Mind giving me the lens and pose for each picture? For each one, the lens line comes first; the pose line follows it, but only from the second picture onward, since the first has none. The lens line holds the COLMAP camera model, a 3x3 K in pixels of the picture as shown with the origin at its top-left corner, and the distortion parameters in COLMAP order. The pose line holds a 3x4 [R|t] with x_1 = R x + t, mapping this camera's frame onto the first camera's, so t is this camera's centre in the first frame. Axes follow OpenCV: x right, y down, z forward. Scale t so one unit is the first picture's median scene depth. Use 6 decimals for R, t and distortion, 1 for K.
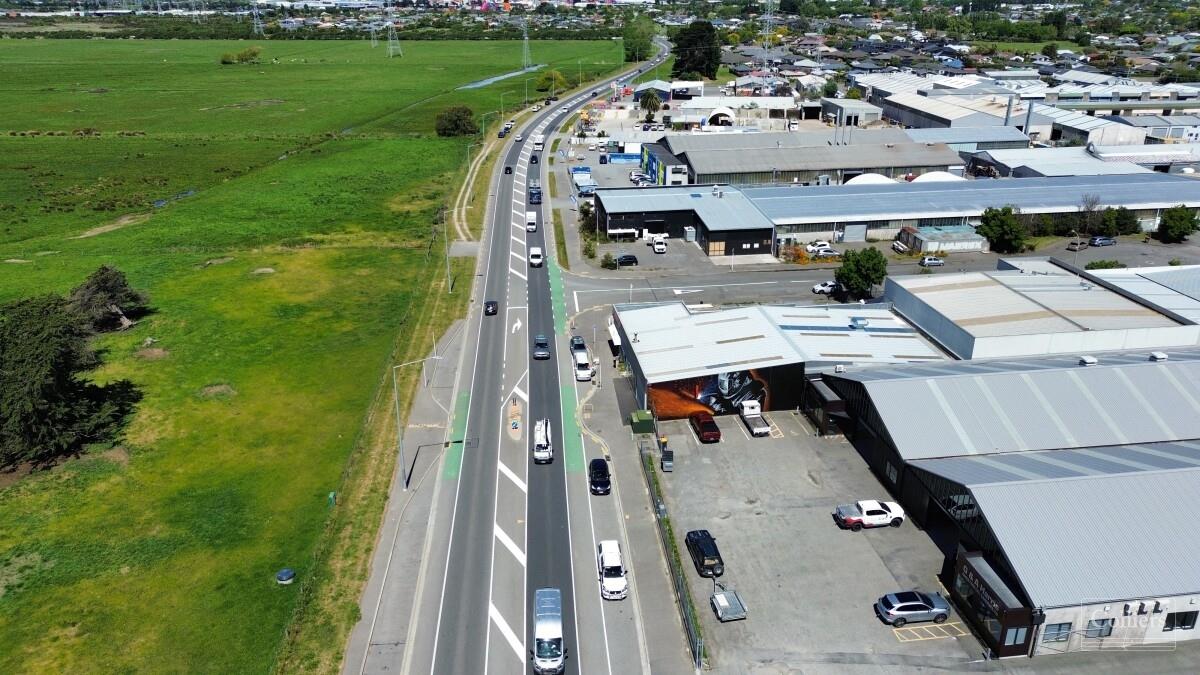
lens RADIAL K [[844.0, 0, 600.0], [0, 844.0, 337.5], [0, 0, 1]] dist [0.048042, -0.055805]
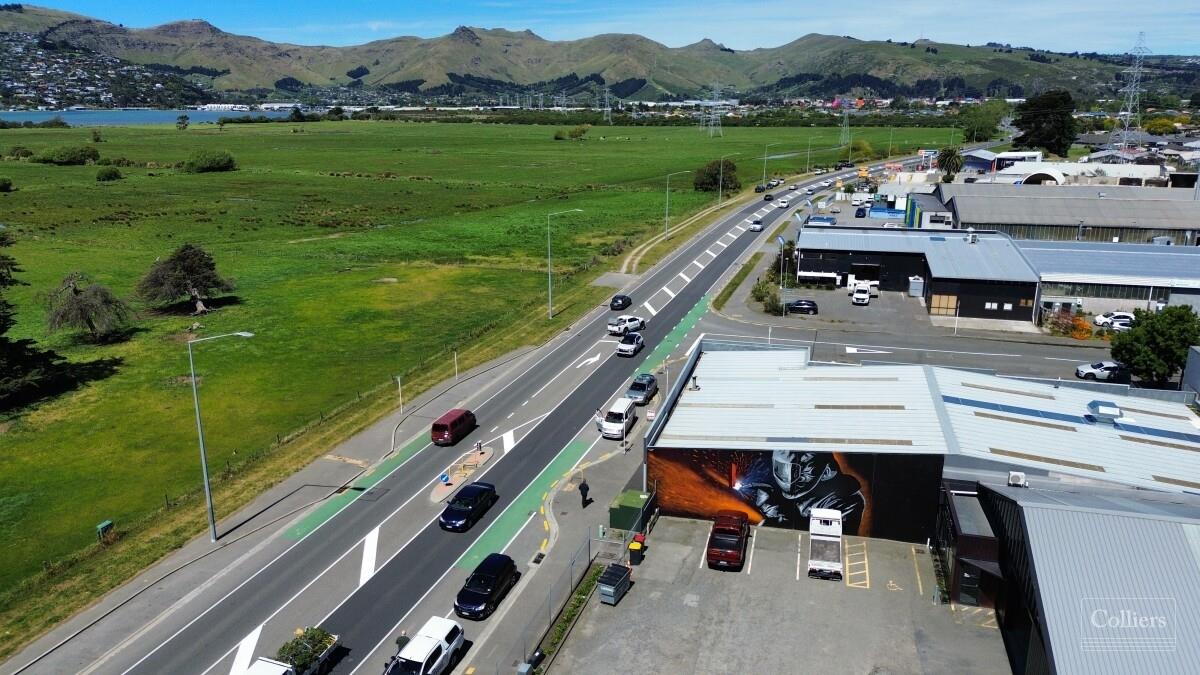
lens RADIAL K [[844.0, 0, 600.0], [0, 844.0, 337.5], [0, 0, 1]] dist [0.048042, -0.055805]
pose [[0.920917, 0.107343, -0.374685, 0.215391], [-0.147621, 0.985769, -0.080417, 0.028360], [0.360721, 0.129369, 0.923658, 0.388302]]
